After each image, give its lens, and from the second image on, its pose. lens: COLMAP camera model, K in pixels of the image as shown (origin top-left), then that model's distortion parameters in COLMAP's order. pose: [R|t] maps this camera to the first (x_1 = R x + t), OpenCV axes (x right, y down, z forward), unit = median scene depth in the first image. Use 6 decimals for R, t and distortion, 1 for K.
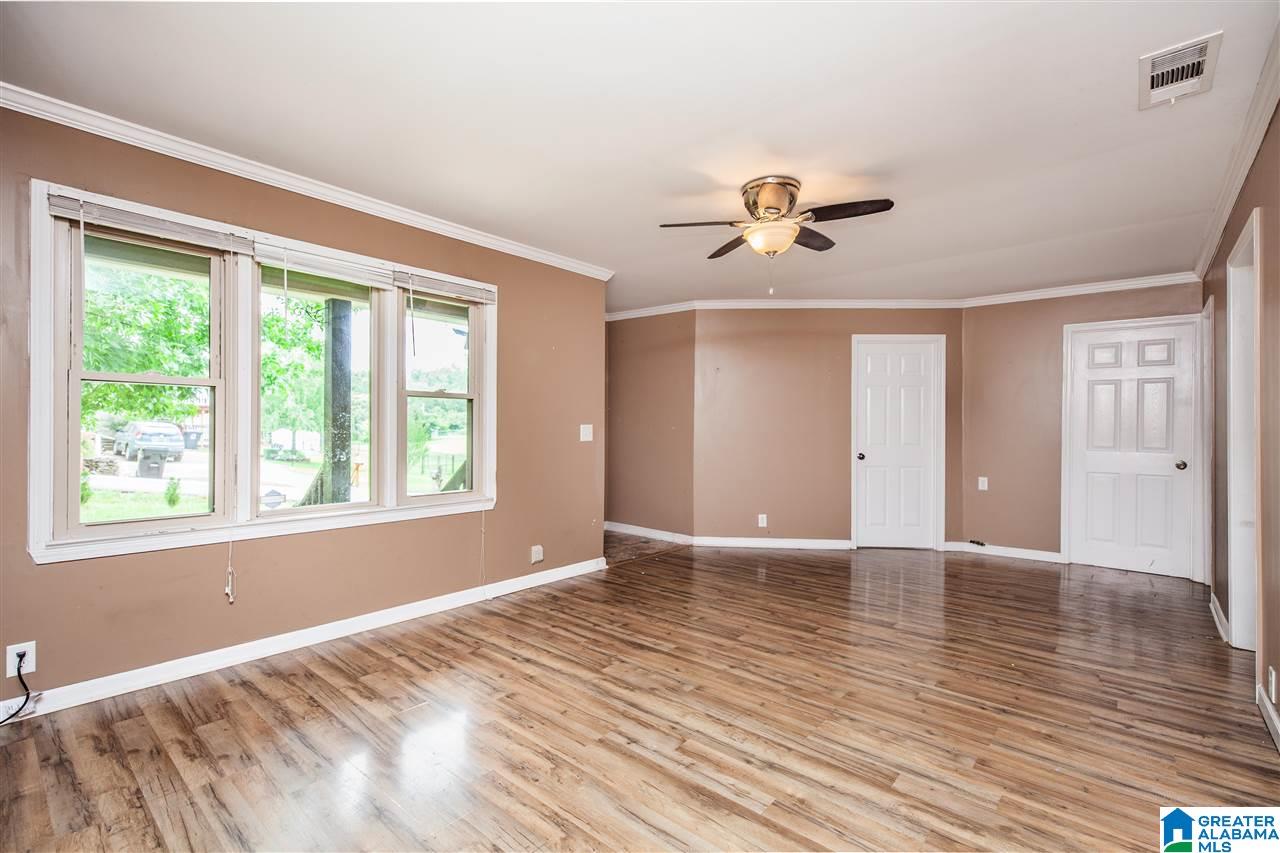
lens RADIAL K [[578.2, 0, 637.8], [0, 578.2, 425.4], [0, 0, 1]] dist [-0.000638, -0.001623]
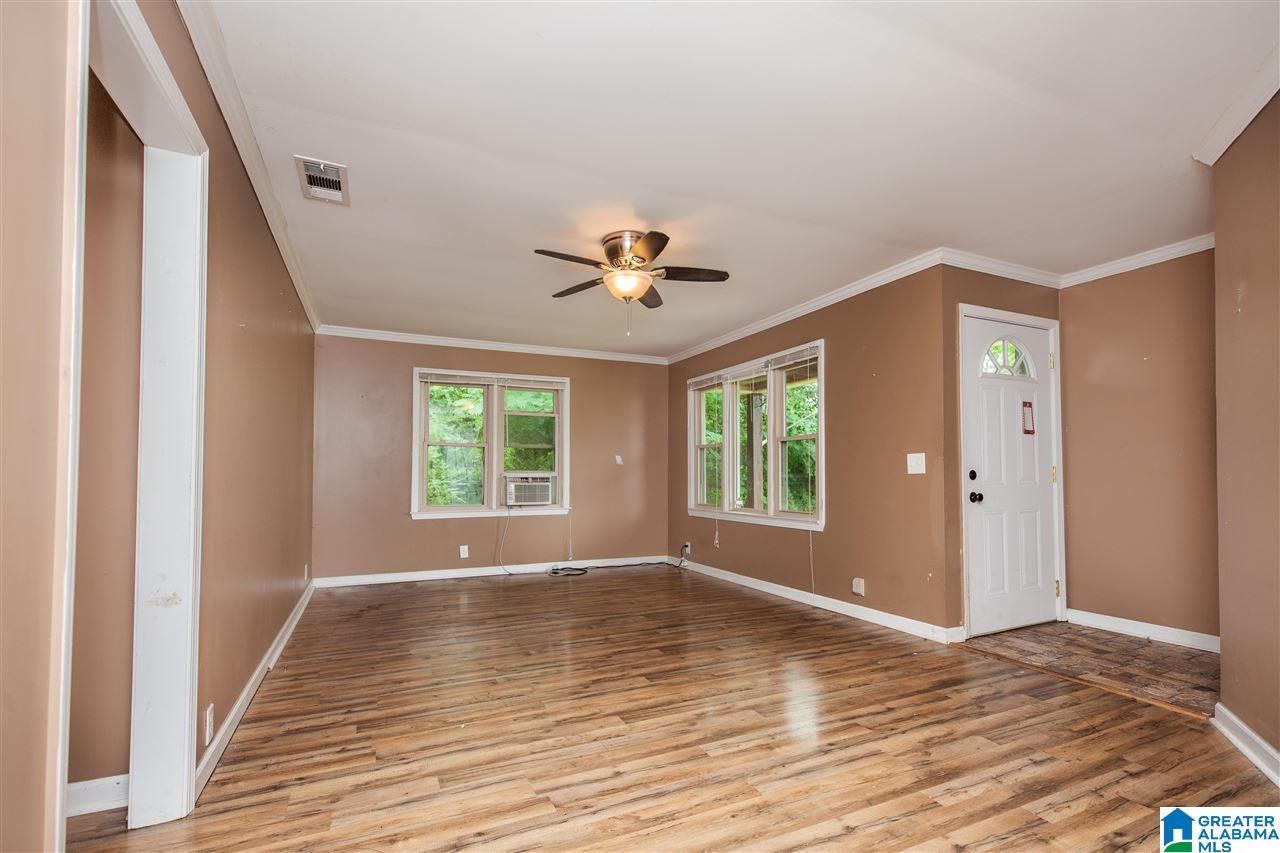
lens RADIAL K [[578.2, 0, 637.7], [0, 578.2, 458.4], [0, 0, 1]] dist [-0.000638, -0.001623]
pose [[-0.415069, -0.032465, -0.909211, 1.257517], [0.003458, 0.999300, -0.037260, 0.054758], [0.909783, -0.018609, -0.414666, 1.510924]]
